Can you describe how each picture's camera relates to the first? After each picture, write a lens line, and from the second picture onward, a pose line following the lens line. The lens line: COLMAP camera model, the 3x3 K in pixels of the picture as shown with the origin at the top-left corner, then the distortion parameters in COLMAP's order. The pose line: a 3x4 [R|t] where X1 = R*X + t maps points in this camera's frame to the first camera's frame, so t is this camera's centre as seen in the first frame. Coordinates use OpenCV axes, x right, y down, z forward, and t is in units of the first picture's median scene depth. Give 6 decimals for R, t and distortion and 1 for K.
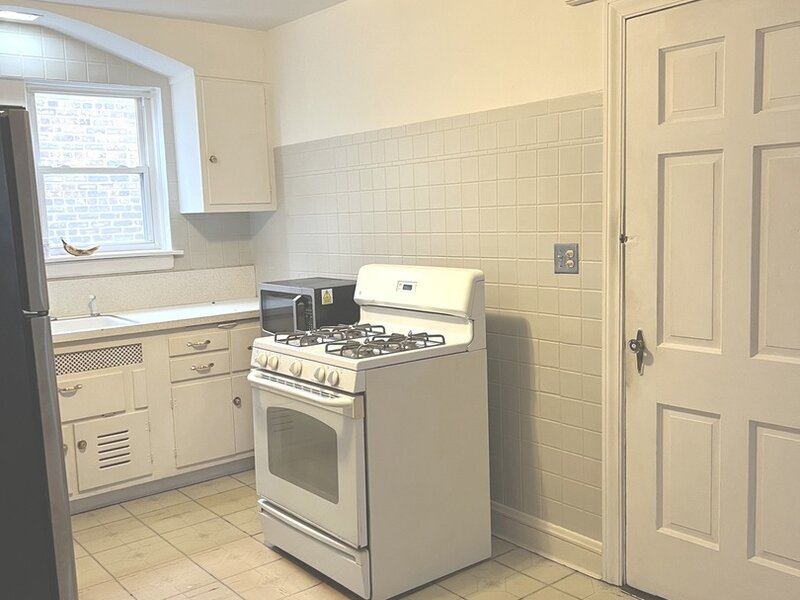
lens RADIAL K [[793.1, 0, 401.1], [0, 793.1, 296.1], [0, 0, 1]] dist [0.058883, 0.000000]
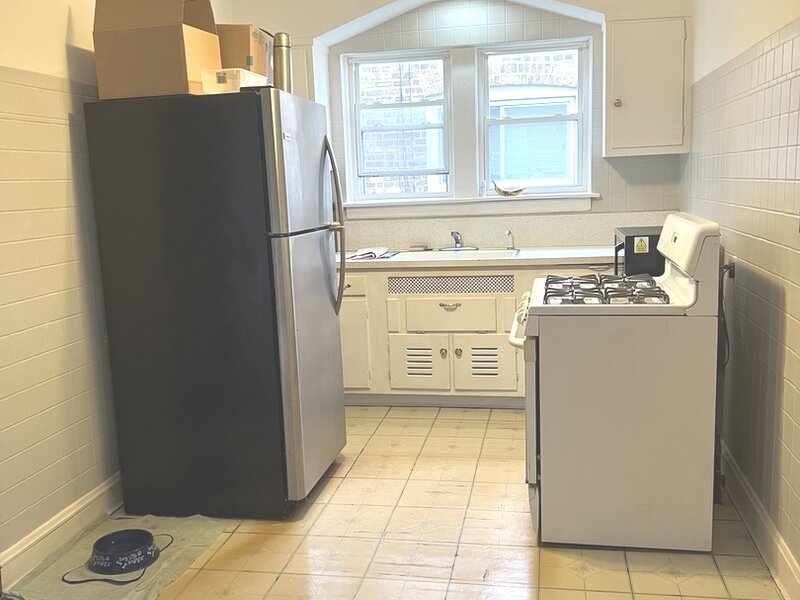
lens RADIAL K [[793.1, 0, 402.9], [0, 793.1, 304.0], [0, 0, 1]] dist [0.058883, 0.000000]
pose [[0.657900, 0.128582, -0.742047, 0.390683], [-0.066488, 0.991386, 0.112840, -0.016173], [0.750165, -0.024900, 0.660782, 0.127895]]
